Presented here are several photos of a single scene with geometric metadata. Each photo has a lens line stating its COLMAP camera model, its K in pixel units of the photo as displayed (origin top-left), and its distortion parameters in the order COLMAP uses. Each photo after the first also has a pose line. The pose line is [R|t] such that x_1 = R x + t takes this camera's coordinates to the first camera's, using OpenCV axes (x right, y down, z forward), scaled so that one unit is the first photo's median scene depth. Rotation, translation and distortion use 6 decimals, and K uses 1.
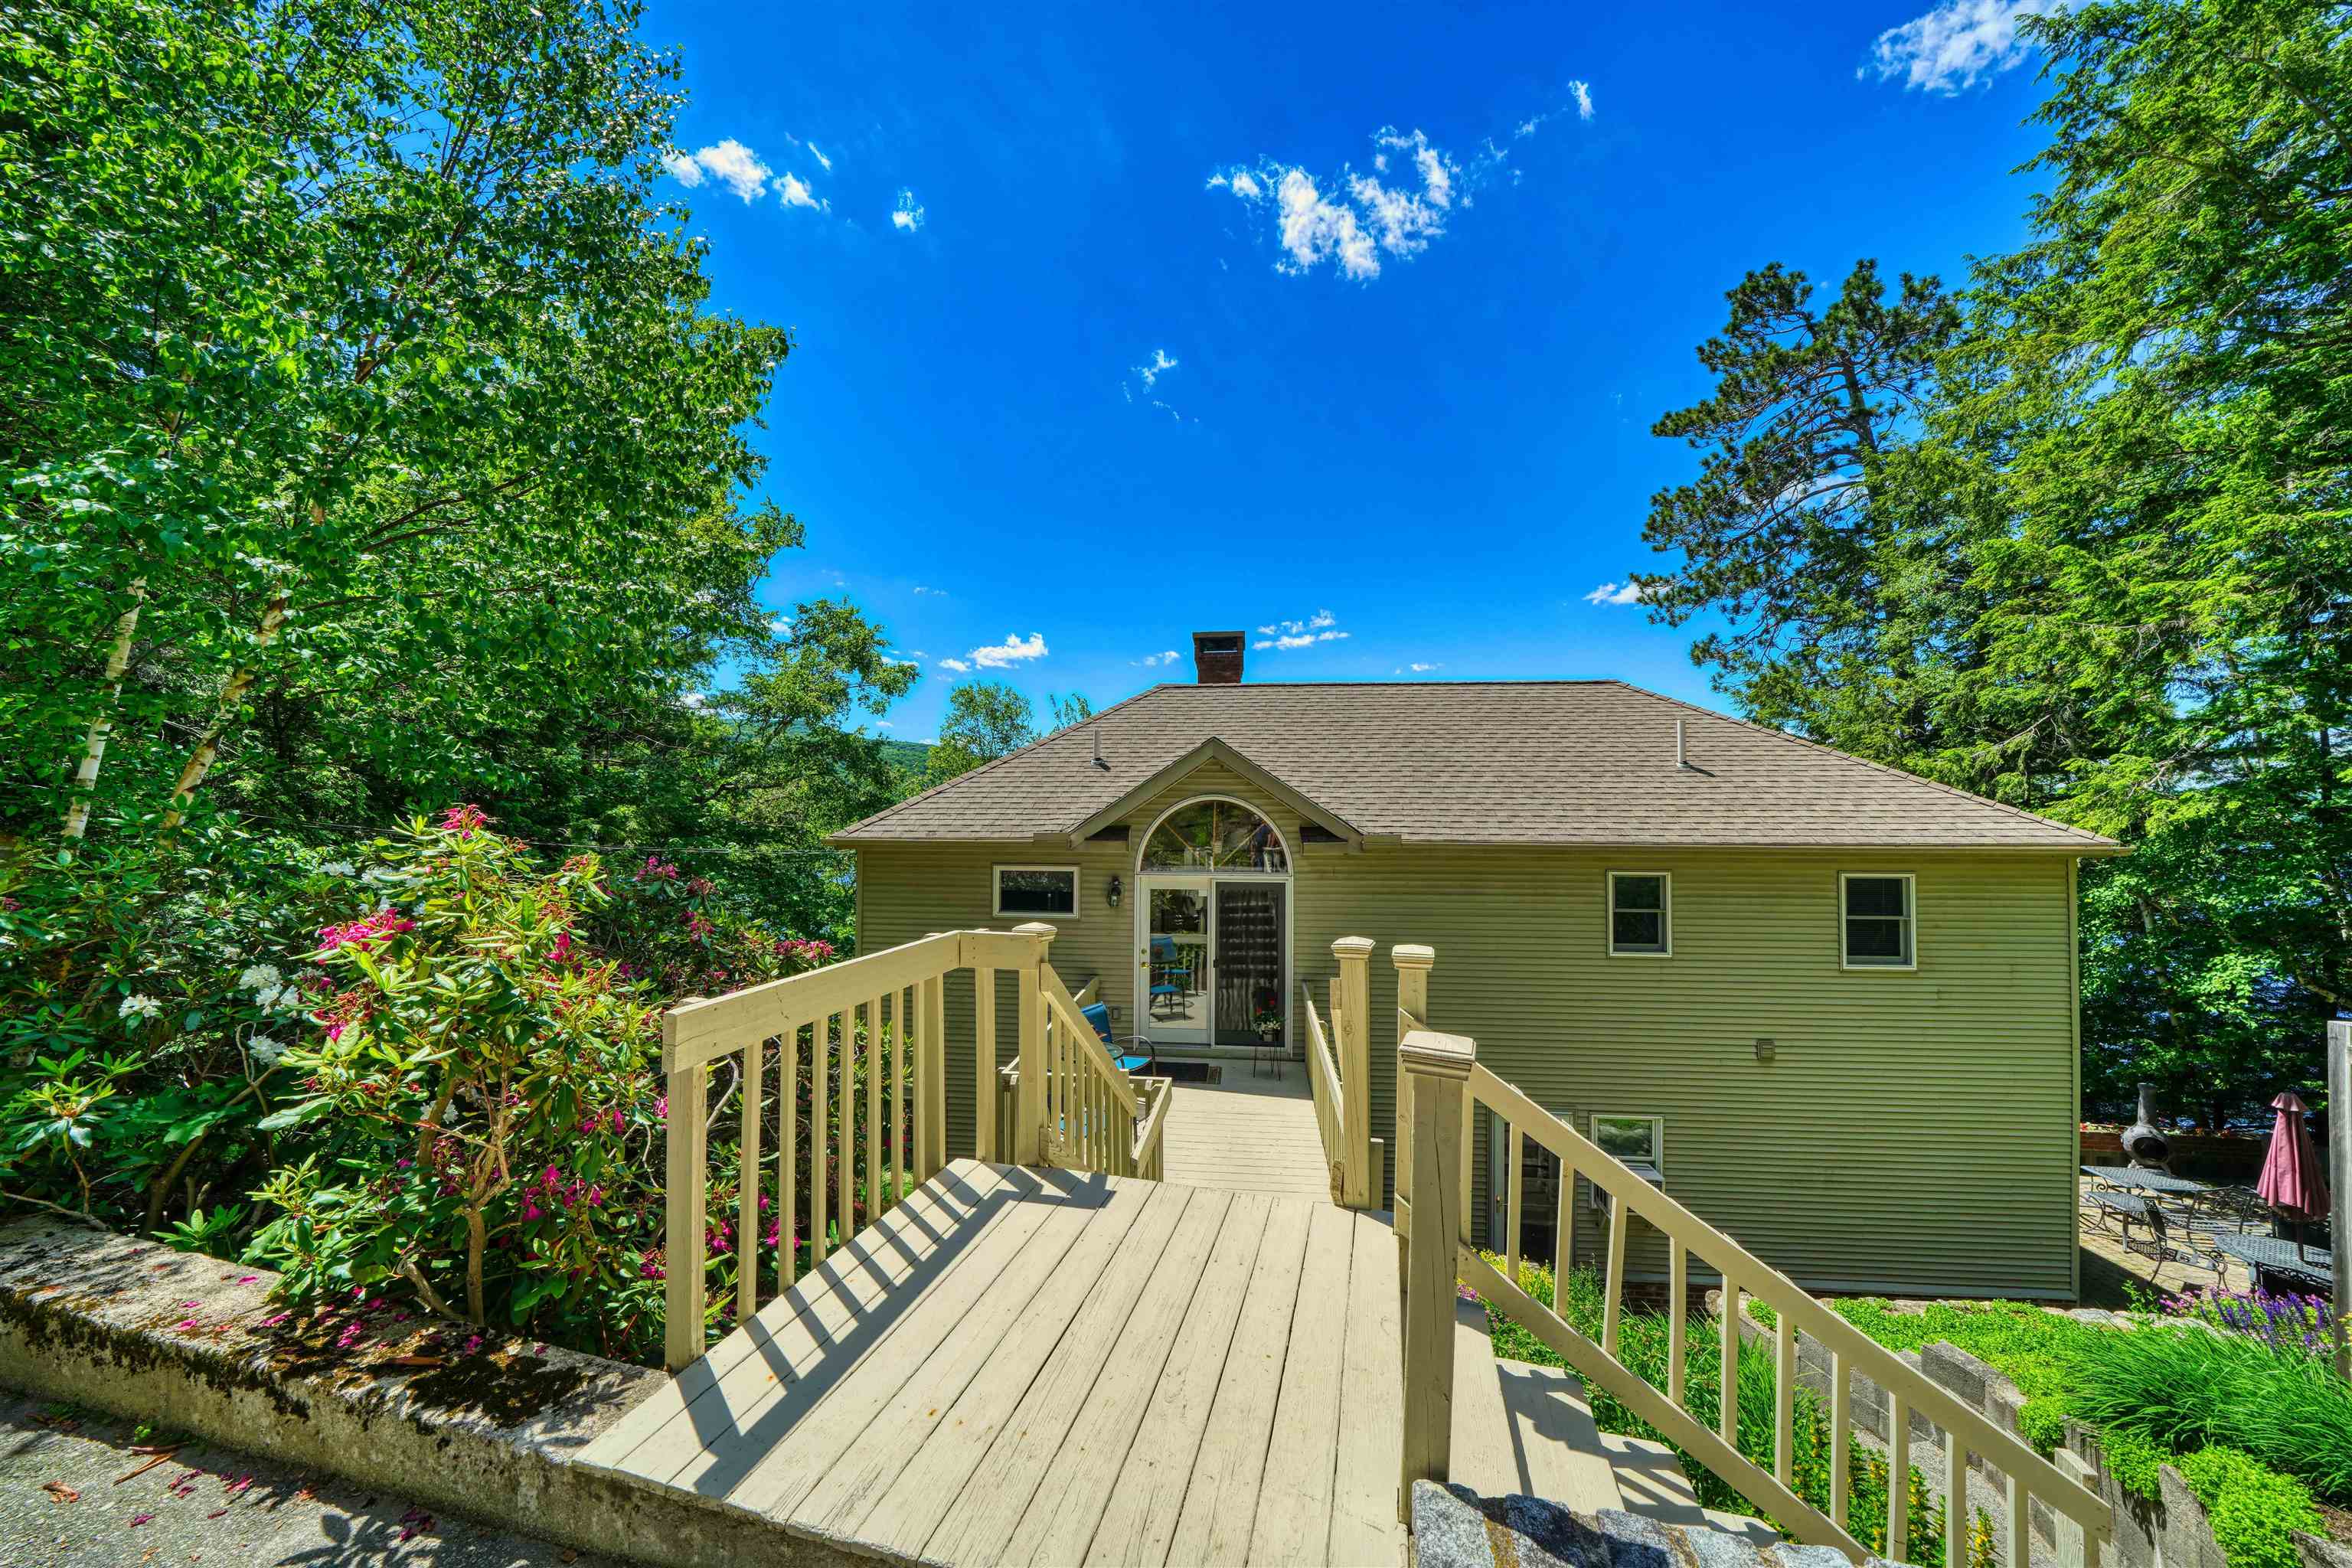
lens RADIAL K [[832.7, 0, 1175.6], [0, 832.7, 809.0], [0, 0, 1]] dist [-0.017026, 0.001767]
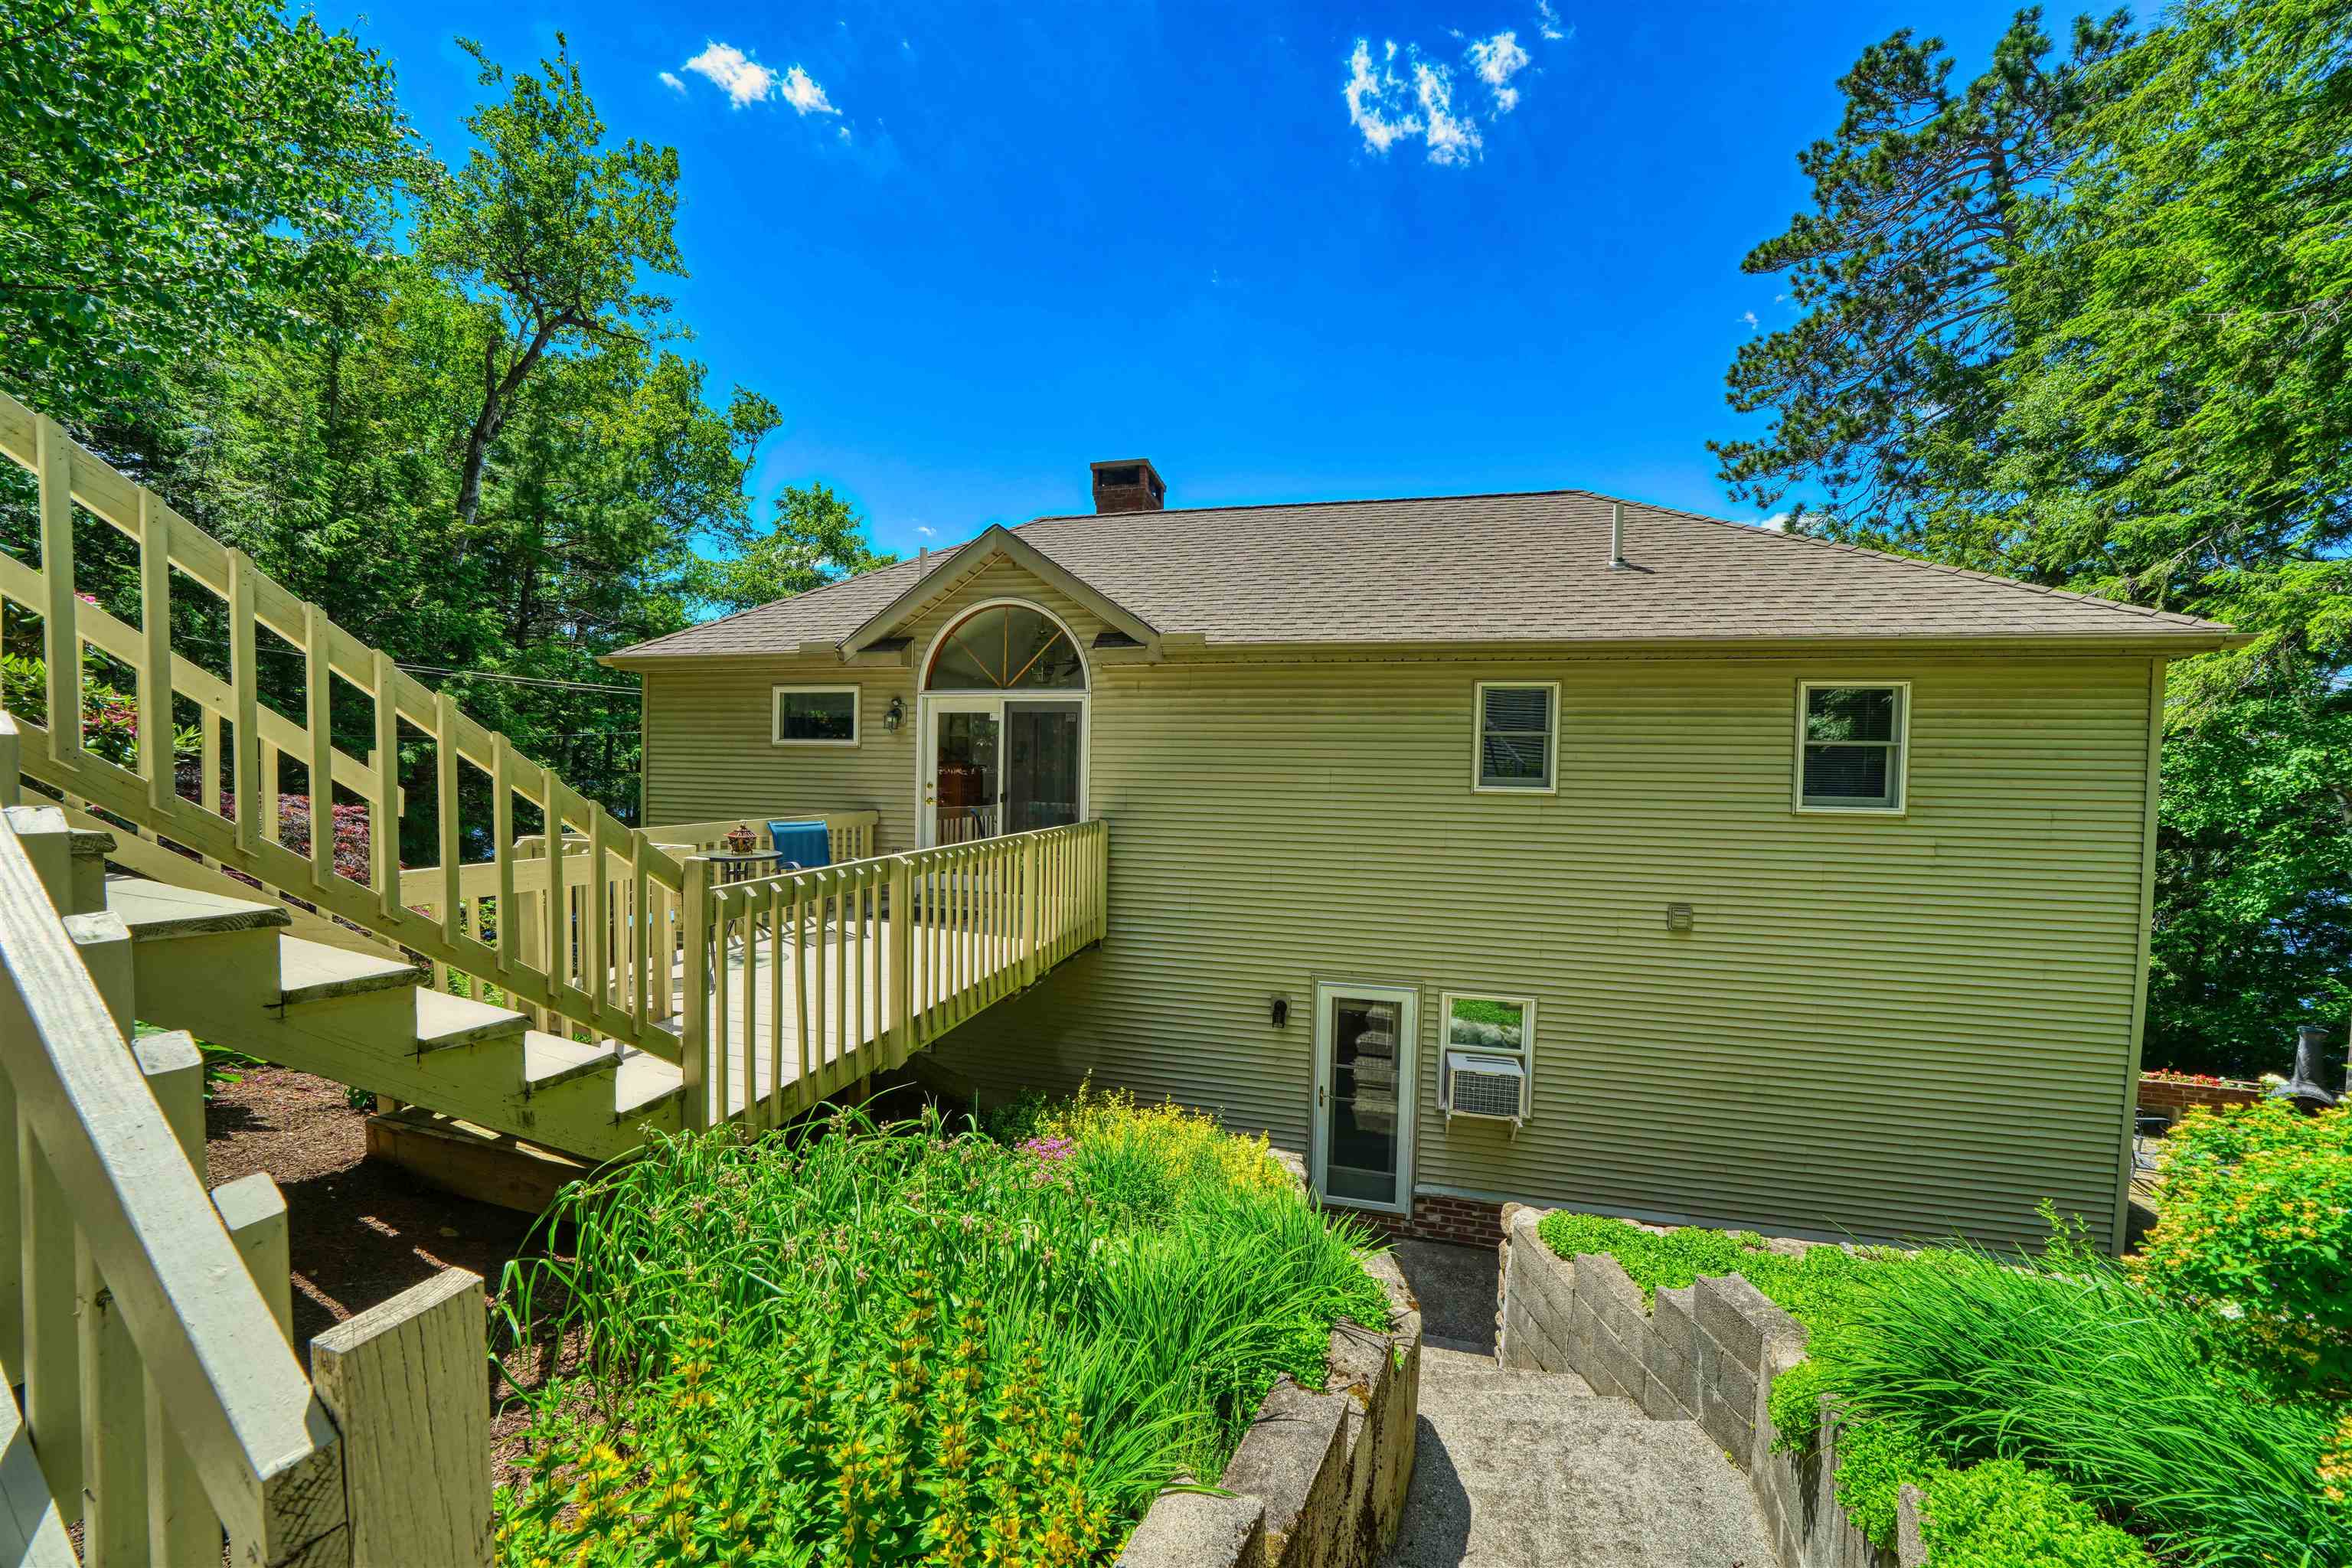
lens RADIAL K [[832.7, 0, 1170.6], [0, 832.7, 807.0], [0, 0, 1]] dist [-0.017026, 0.001767]
pose [[0.990840, 0.022174, -0.133211, 0.322406], [-0.015643, 0.998633, 0.049876, 0.146461], [0.134135, -0.047335, 0.989832, 0.180025]]
